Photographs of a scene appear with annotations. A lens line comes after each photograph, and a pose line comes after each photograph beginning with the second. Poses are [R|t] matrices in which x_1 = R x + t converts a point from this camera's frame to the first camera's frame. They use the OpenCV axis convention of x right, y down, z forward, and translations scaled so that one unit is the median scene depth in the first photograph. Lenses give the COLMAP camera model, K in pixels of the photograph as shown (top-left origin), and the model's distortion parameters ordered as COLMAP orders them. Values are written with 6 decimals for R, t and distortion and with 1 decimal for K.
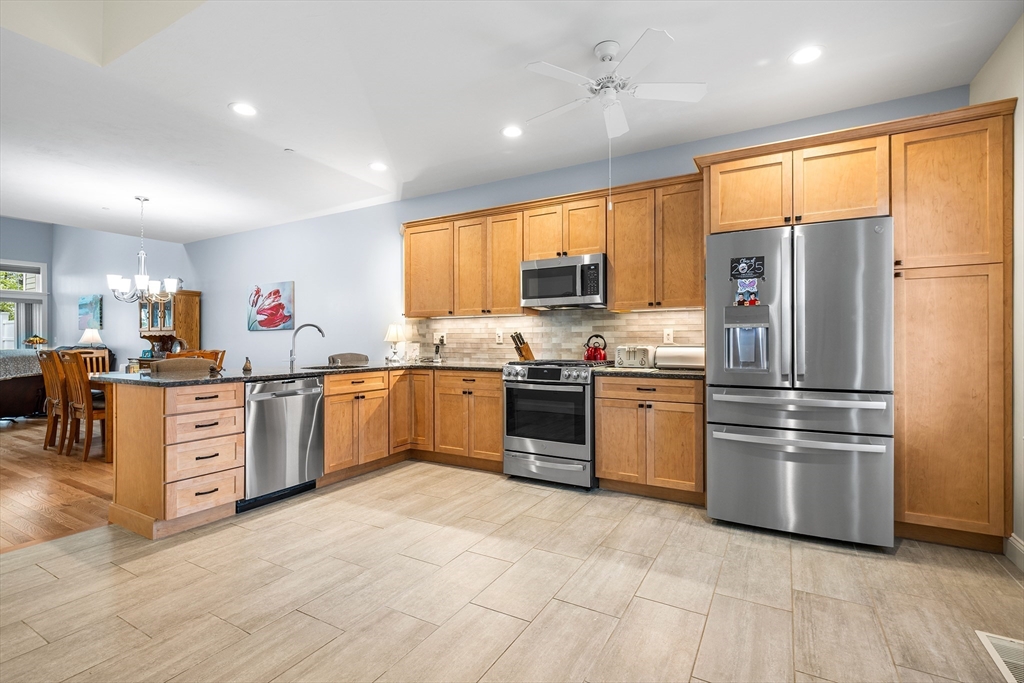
lens RADIAL K [[466.5, 0, 509.8], [0, 466.5, 340.6], [0, 0, 1]] dist [0.002567, -0.002271]
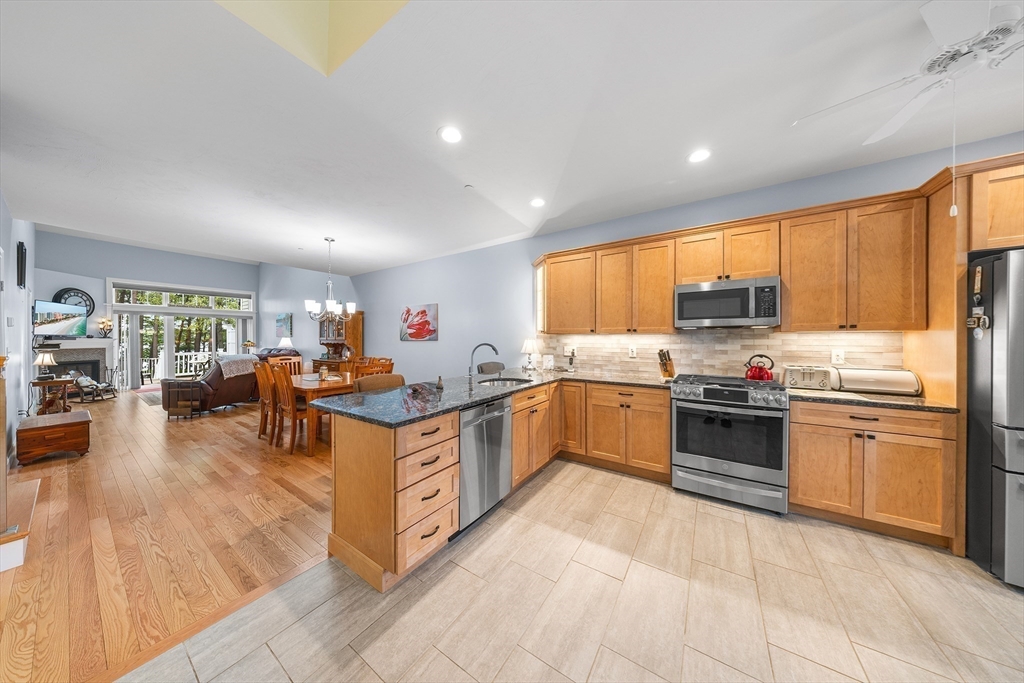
lens RADIAL K [[299.3, 0, 512.5], [0, 299.3, 340.5], [0, 0, 1]] dist [-0.005820, 0.000215]
pose [[0.997870, 0.002172, -0.065199, -0.339215], [-0.001813, 0.999983, 0.005560, -0.049338], [0.065210, -0.005430, 0.997857, 0.314398]]
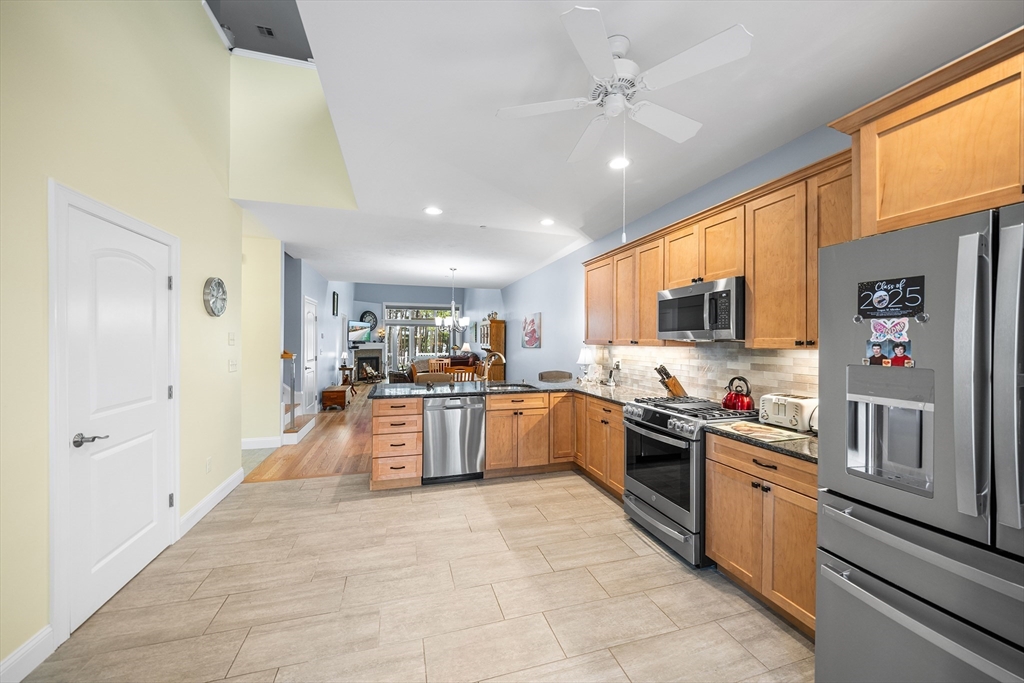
lens RADIAL K [[371.8, 0, 513.3], [0, 371.8, 342.0], [0, 0, 1]] dist [-0.009870, -0.001180]
pose [[0.729517, 0.007634, -0.683920, 0.355519], [-0.007276, 0.999968, 0.003401, -0.075521], [0.683924, 0.002495, 0.729549, 0.278261]]
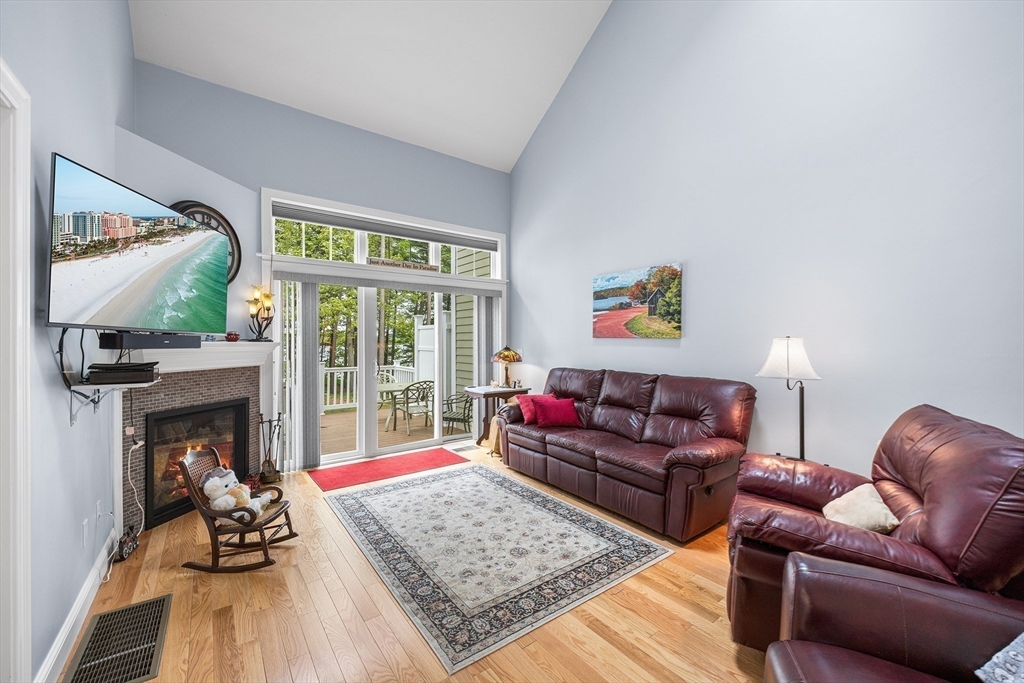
lens RADIAL K [[411.1, 0, 513.2], [0, 411.1, 346.7], [0, 0, 1]] dist [-0.007337, 0.001512]
pose [[0.916353, 0.013588, -0.400140, -2.137916], [-0.009887, 0.999887, 0.011313, -0.052575], [0.400249, -0.006410, 0.916384, 1.390912]]
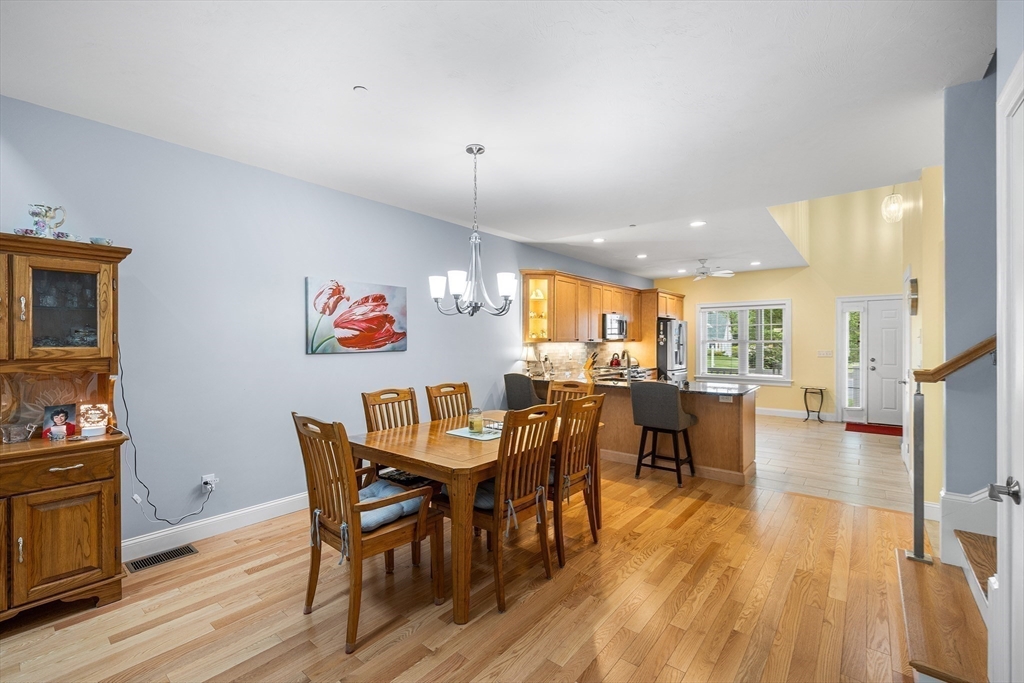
lens RADIAL K [[432.6, 0, 509.6], [0, 432.6, 342.1], [0, 0, 1]] dist [-0.001179, -0.000286]
pose [[0.168272, 0.001642, 0.985739, -1.890053], [0.004249, 0.999988, -0.002391, -0.061469], [-0.985731, 0.004591, 0.168264, 1.204168]]
